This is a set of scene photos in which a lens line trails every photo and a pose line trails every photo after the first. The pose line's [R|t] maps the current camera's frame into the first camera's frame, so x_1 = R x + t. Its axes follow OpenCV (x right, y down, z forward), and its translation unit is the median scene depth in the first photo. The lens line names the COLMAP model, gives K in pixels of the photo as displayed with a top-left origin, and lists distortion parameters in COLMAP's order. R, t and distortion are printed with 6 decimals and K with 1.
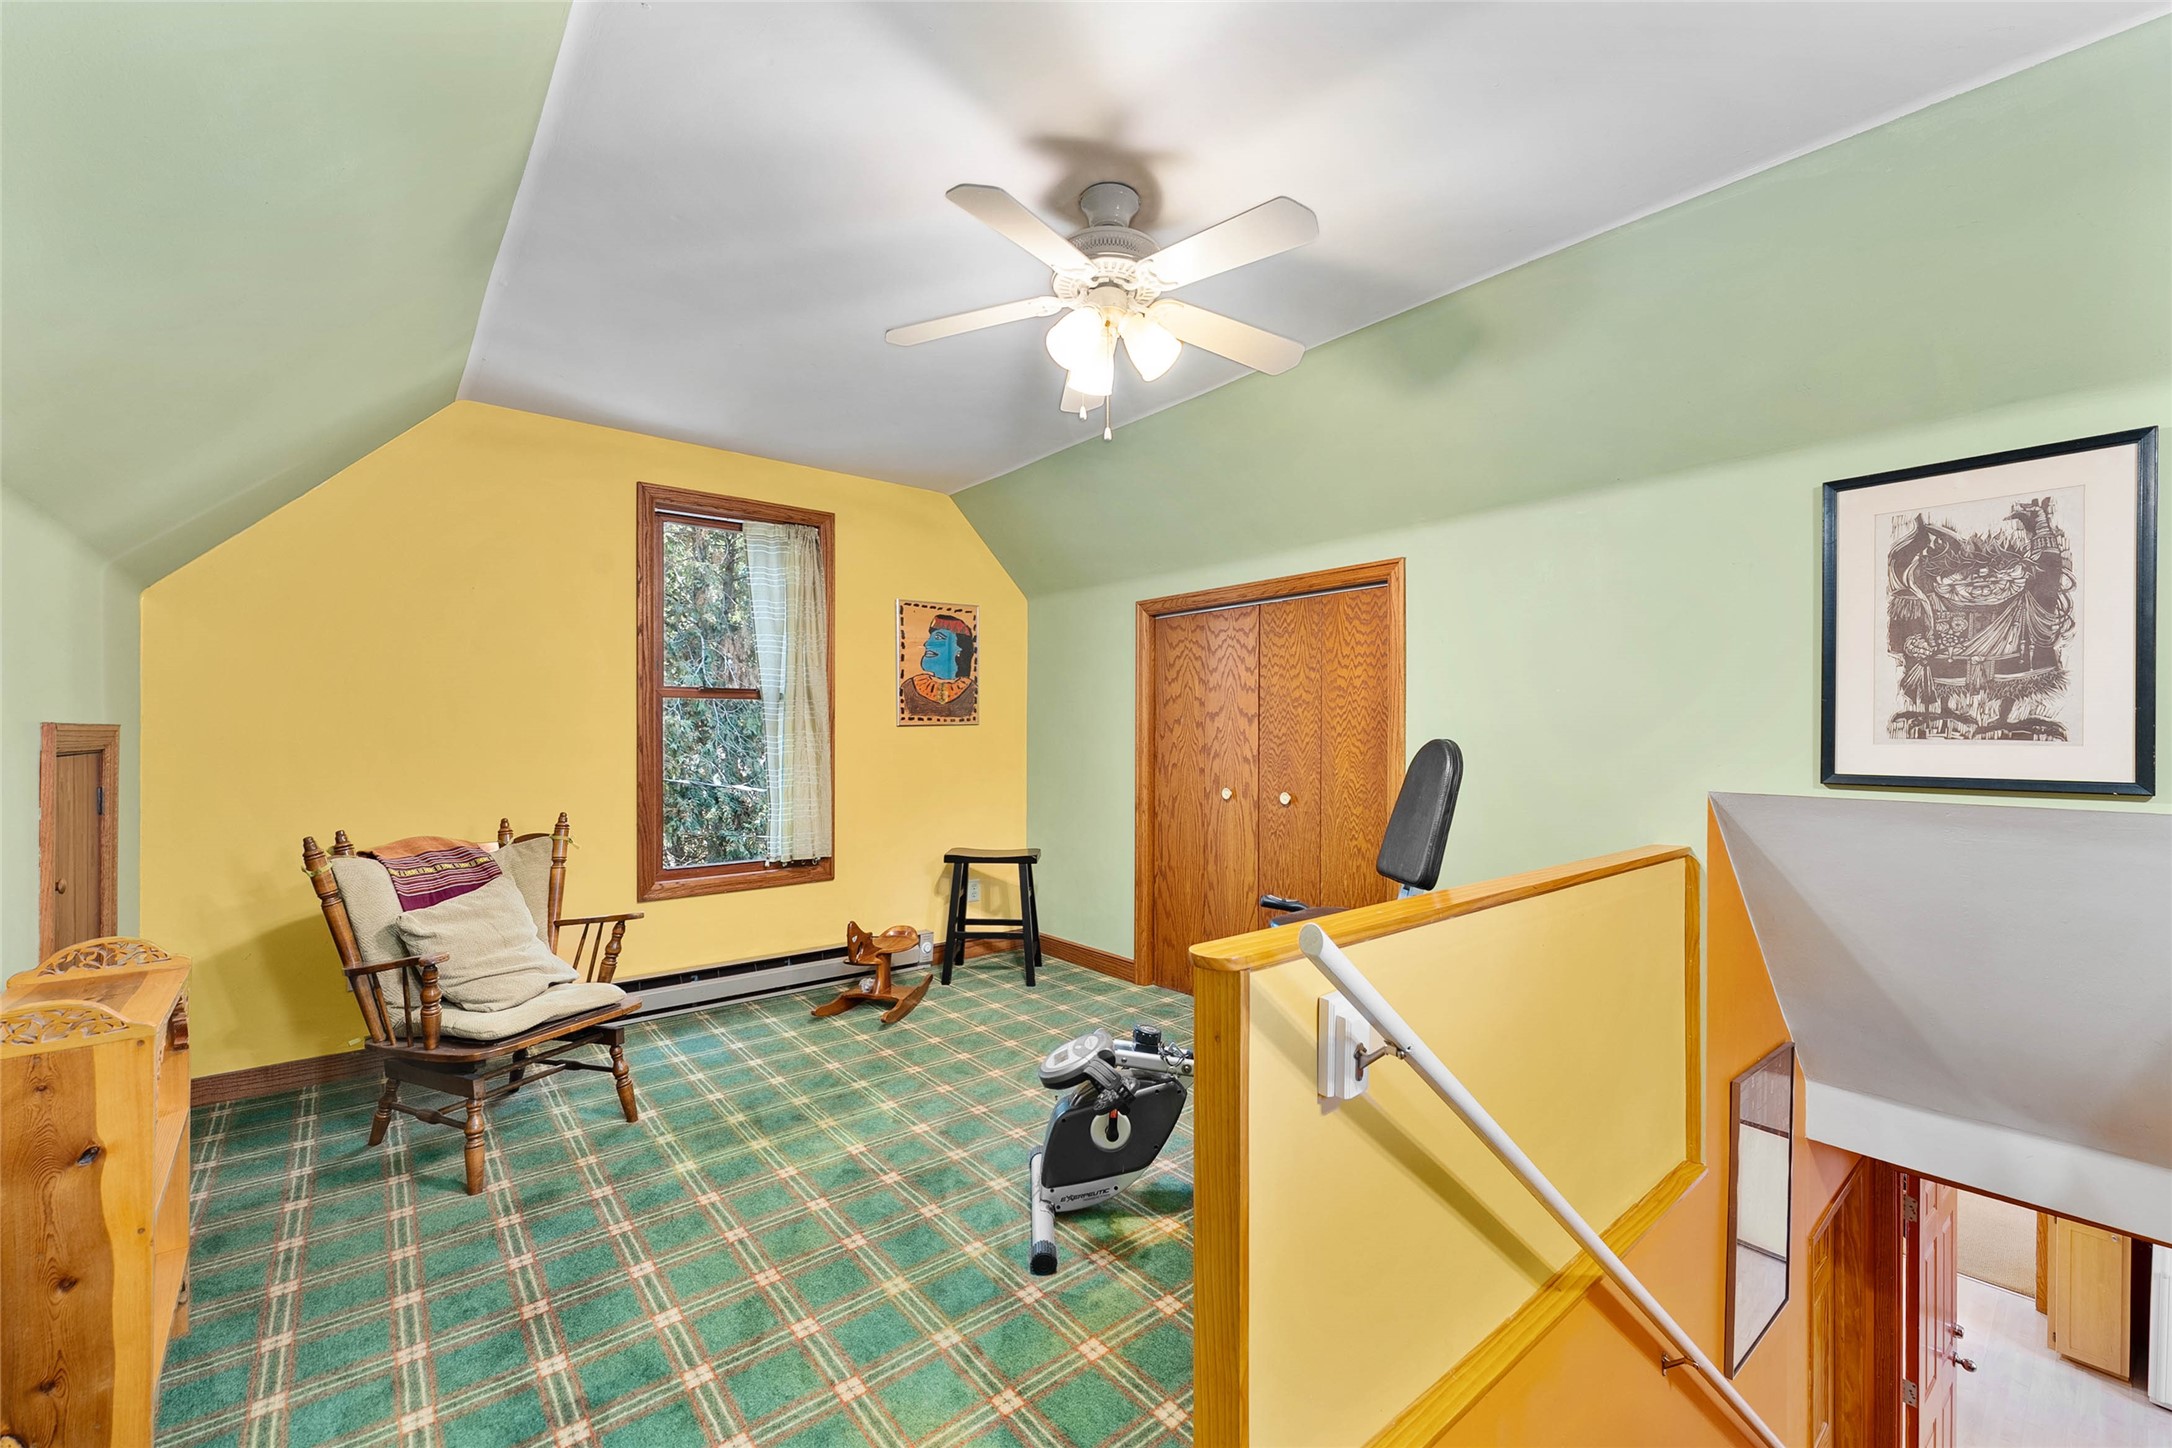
lens RADIAL K [[873.9, 0, 1086.0], [0, 873.9, 724.0], [0, 0, 1]] dist [0.000829, -0.000106]
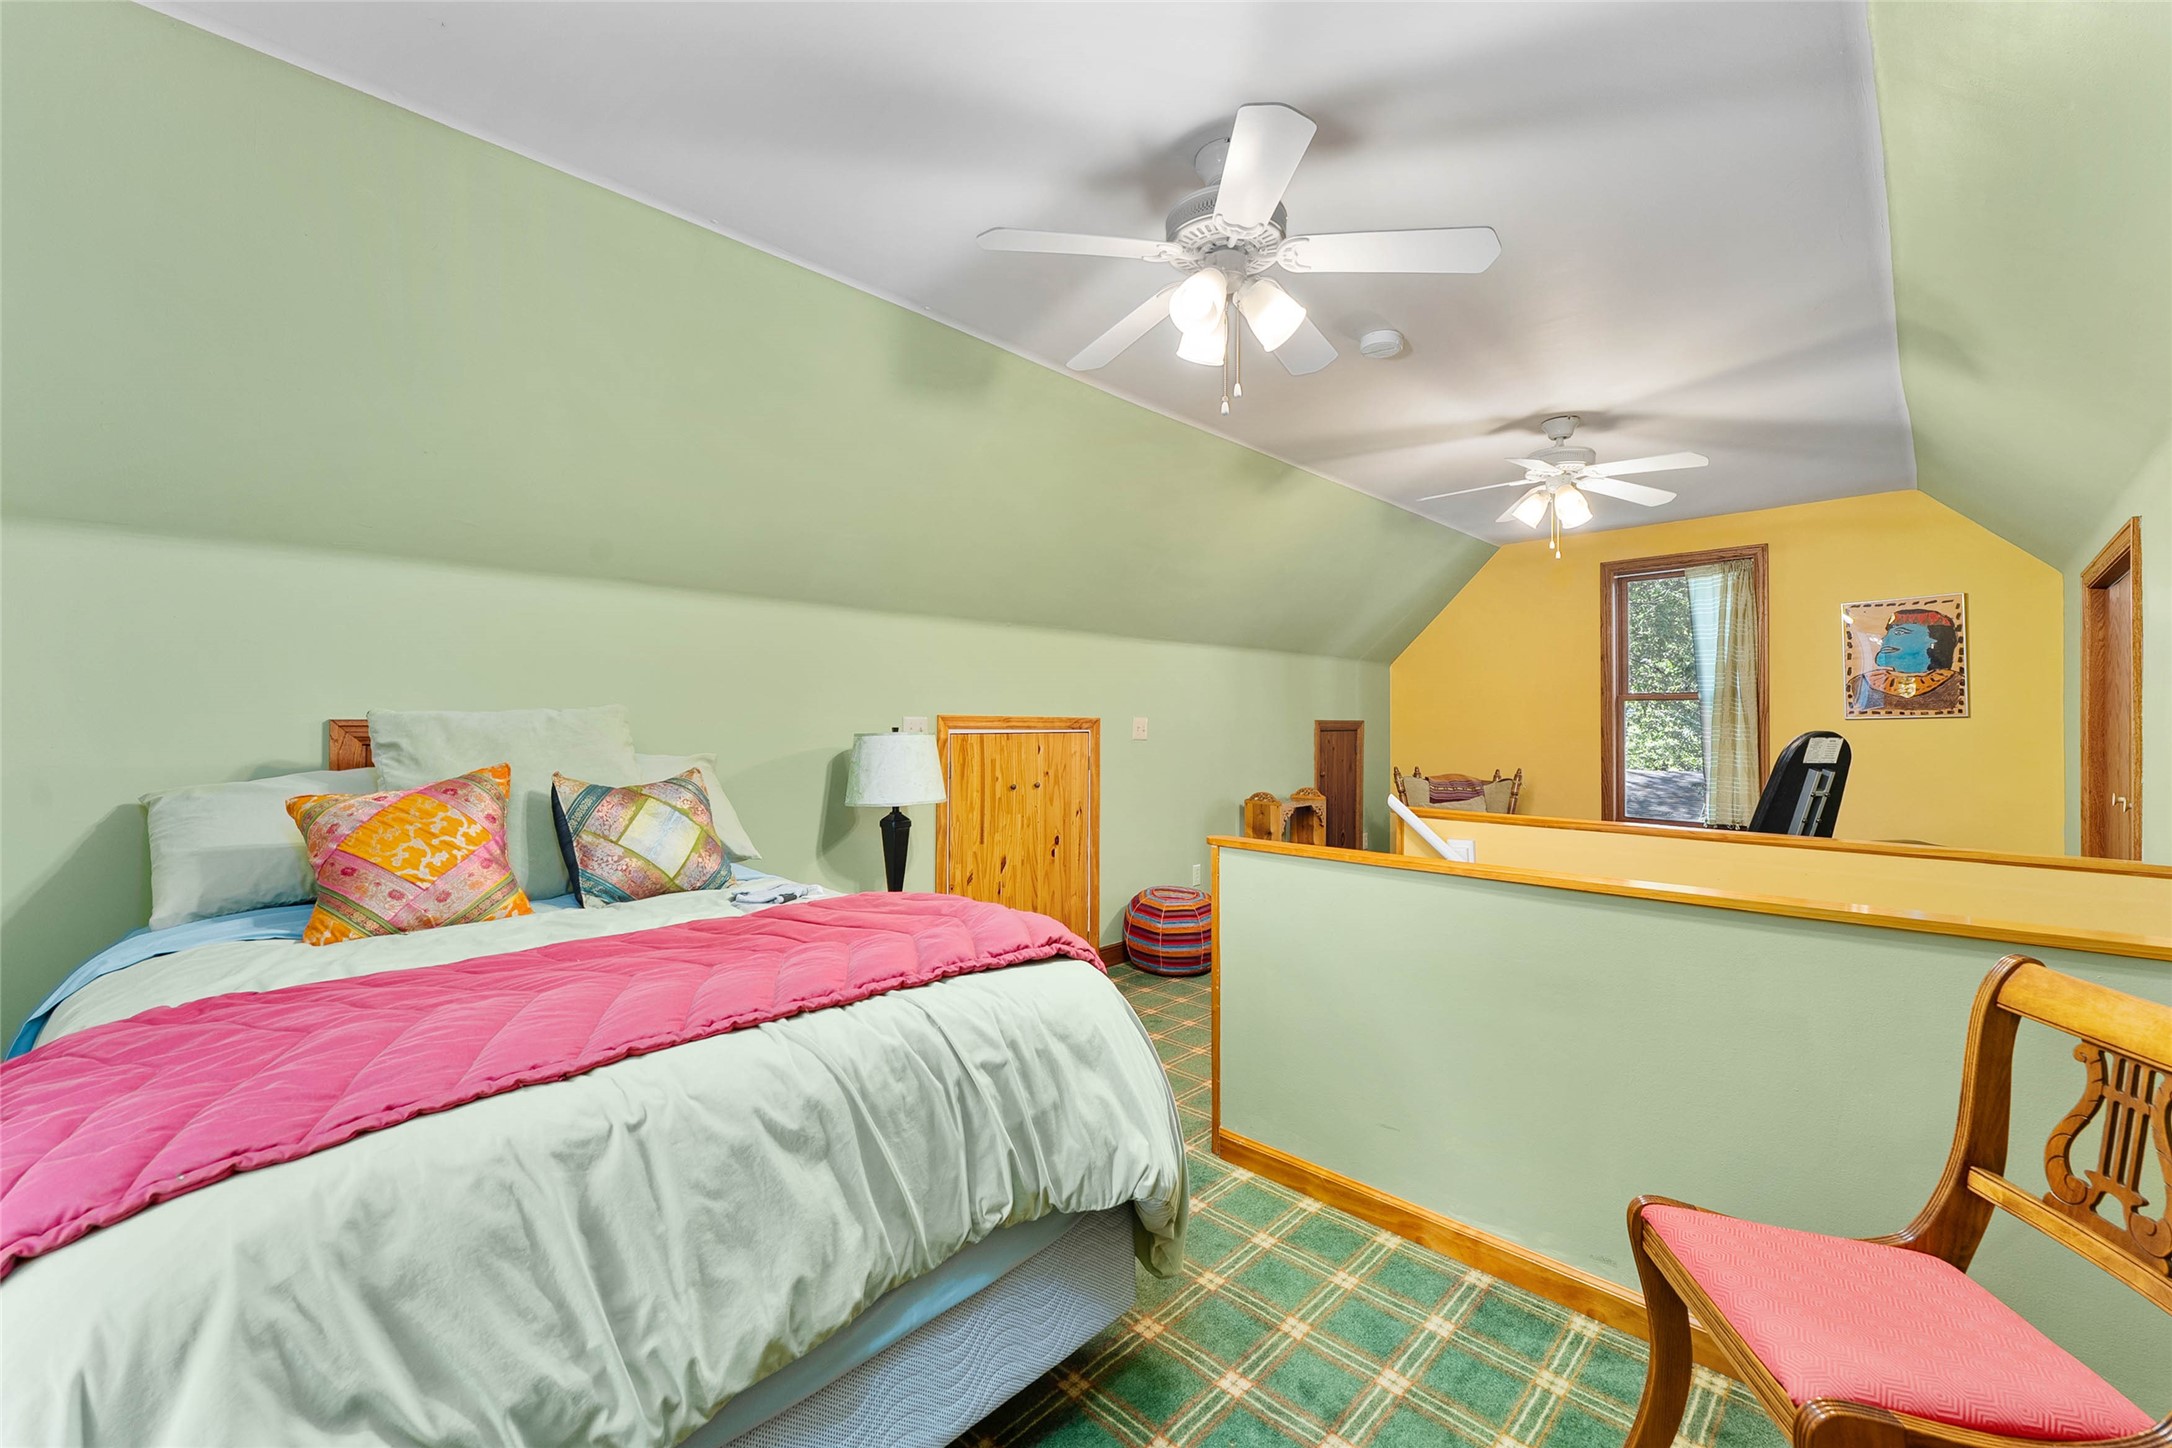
lens RADIAL K [[873.9, 0, 1086.0], [0, 873.9, 724.0], [0, 0, 1]] dist [0.000829, -0.000106]
pose [[0.104329, 0.003540, -0.994537, 0.750419], [0.008139, 0.999957, 0.004413, -0.004129], [0.994510, -0.008555, 0.104296, -0.059307]]
